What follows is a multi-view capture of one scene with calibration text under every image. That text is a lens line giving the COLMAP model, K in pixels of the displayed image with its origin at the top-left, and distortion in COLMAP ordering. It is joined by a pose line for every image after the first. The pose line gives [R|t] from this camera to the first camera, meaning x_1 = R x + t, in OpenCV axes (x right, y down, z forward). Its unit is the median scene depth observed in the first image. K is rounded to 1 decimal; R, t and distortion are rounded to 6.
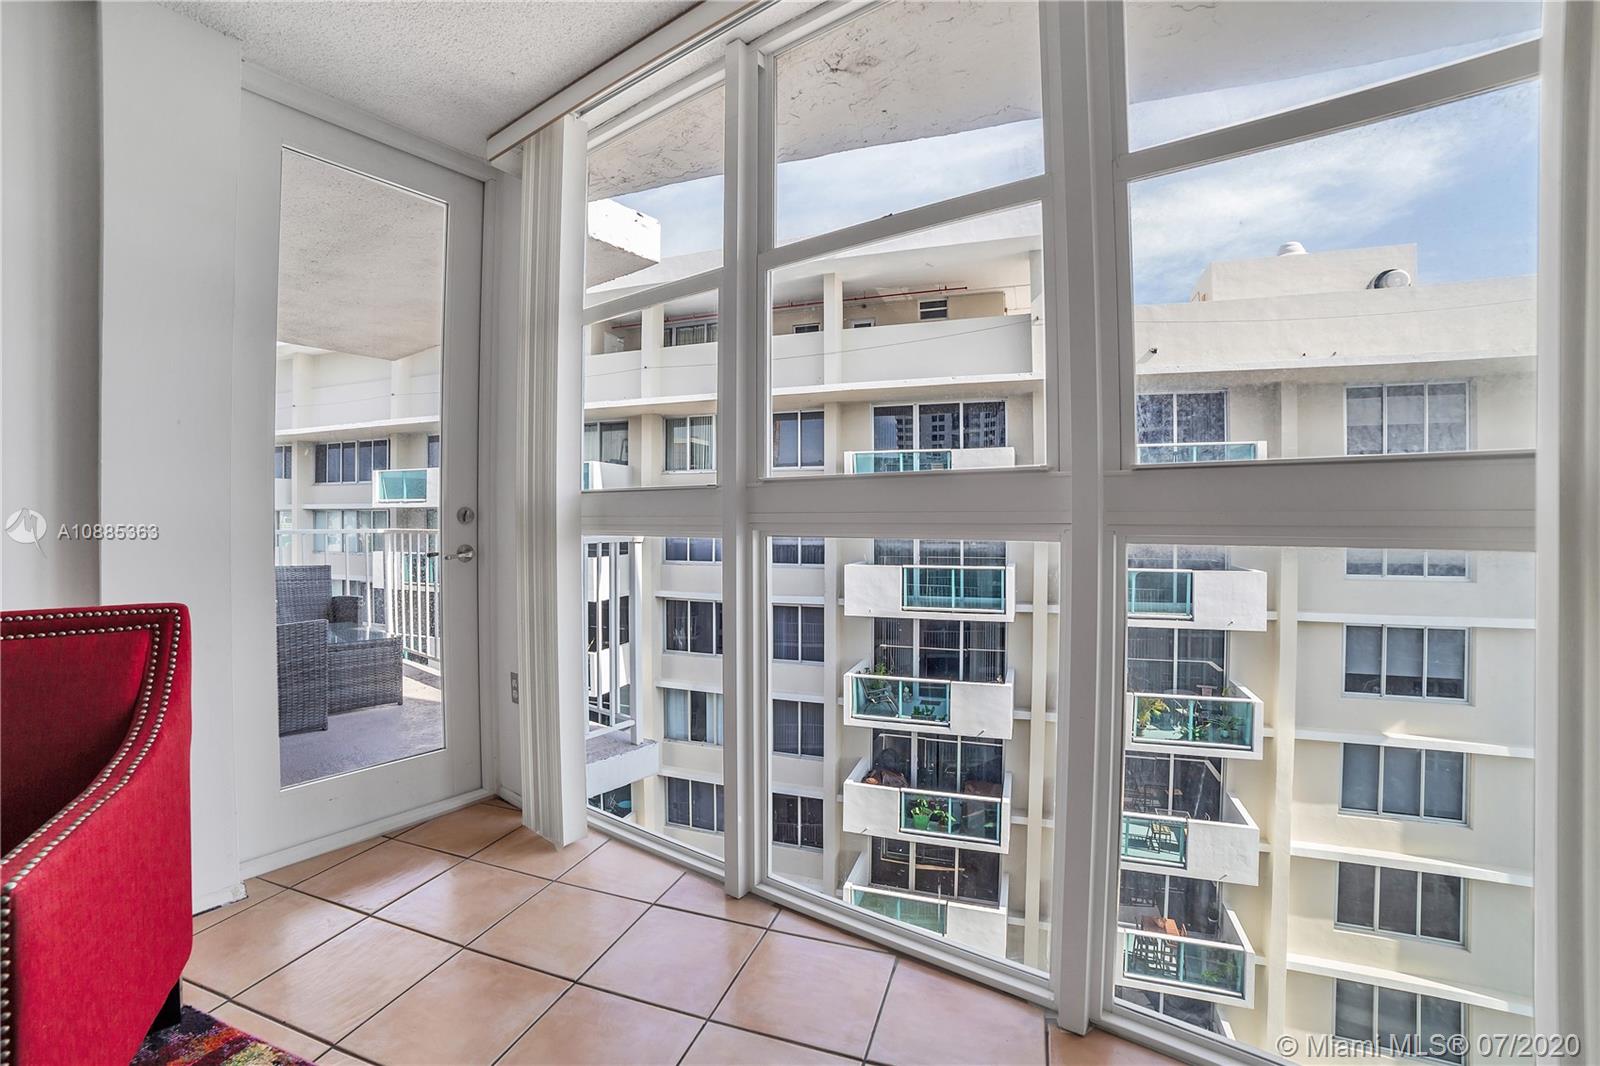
lens RADIAL K [[664.2, 0, 801.6], [0, 664.2, 528.3], [0, 0, 1]] dist [-0.036013, 0.001799]
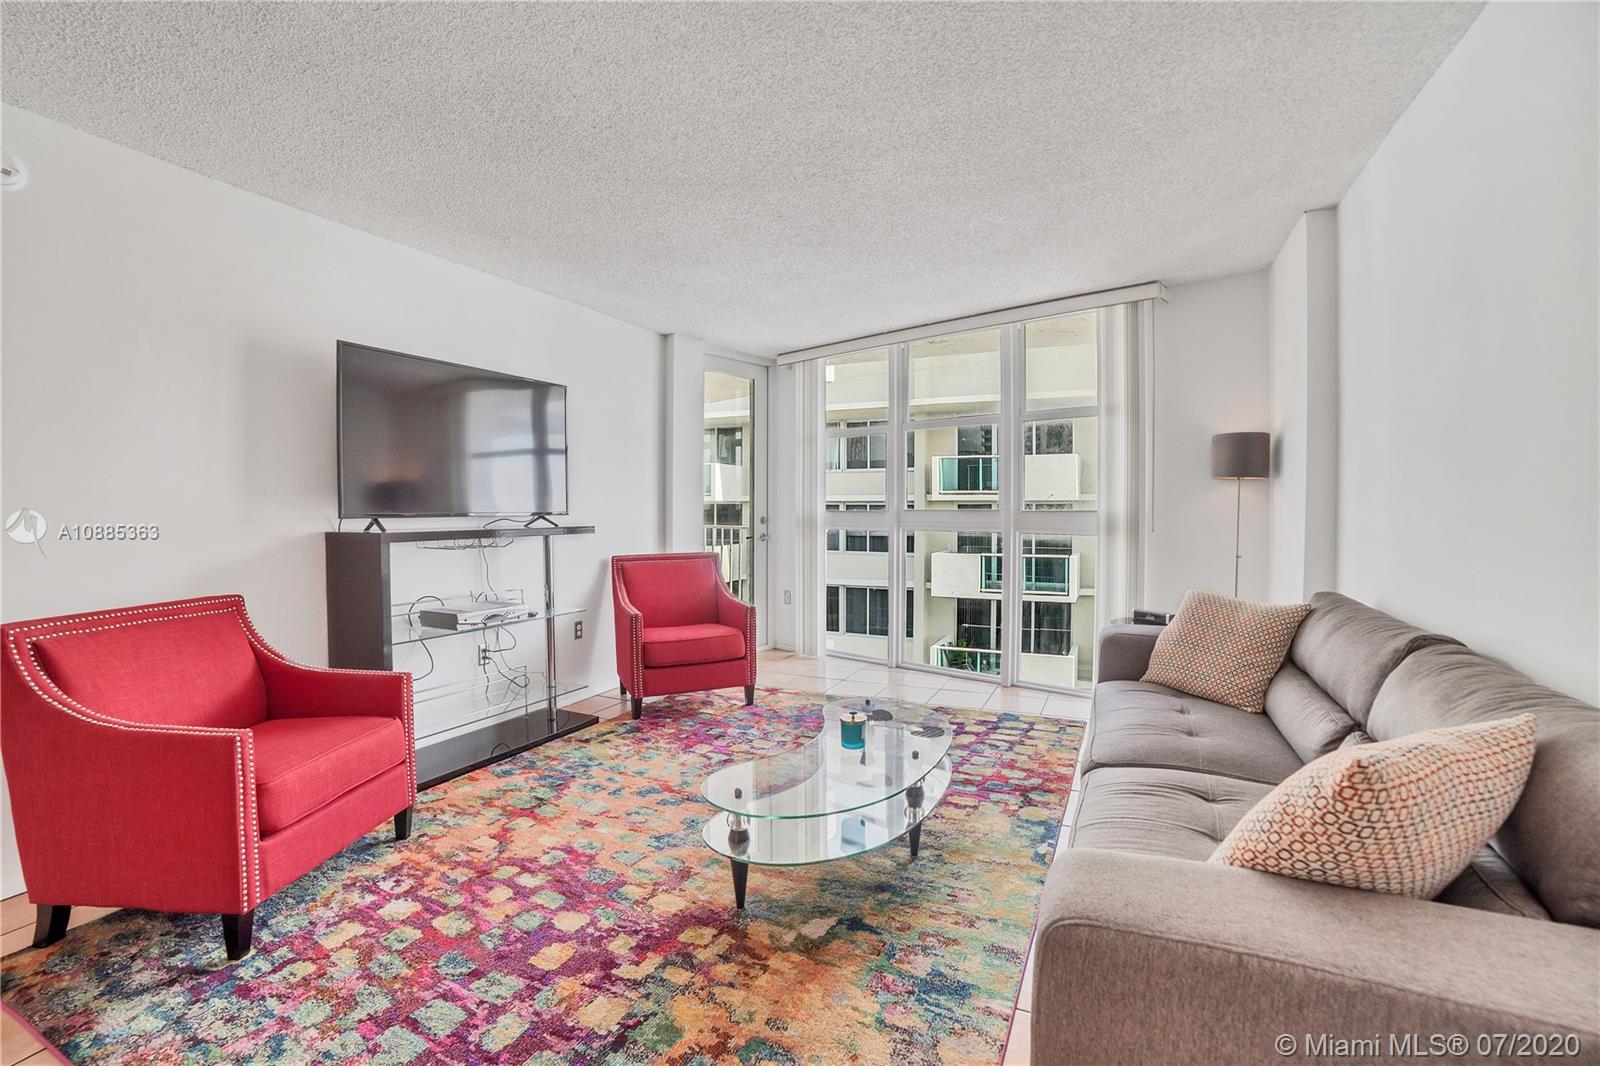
lens RADIAL K [[664.2, 0, 810.4], [0, 664.2, 530.1], [0, 0, 1]] dist [-0.036013, 0.001799]
pose [[0.993403, 0.008654, -0.114347, -0.015662], [-0.006752, 0.999832, 0.017016, -0.004035], [0.114476, -0.016132, 0.993295, -0.199317]]
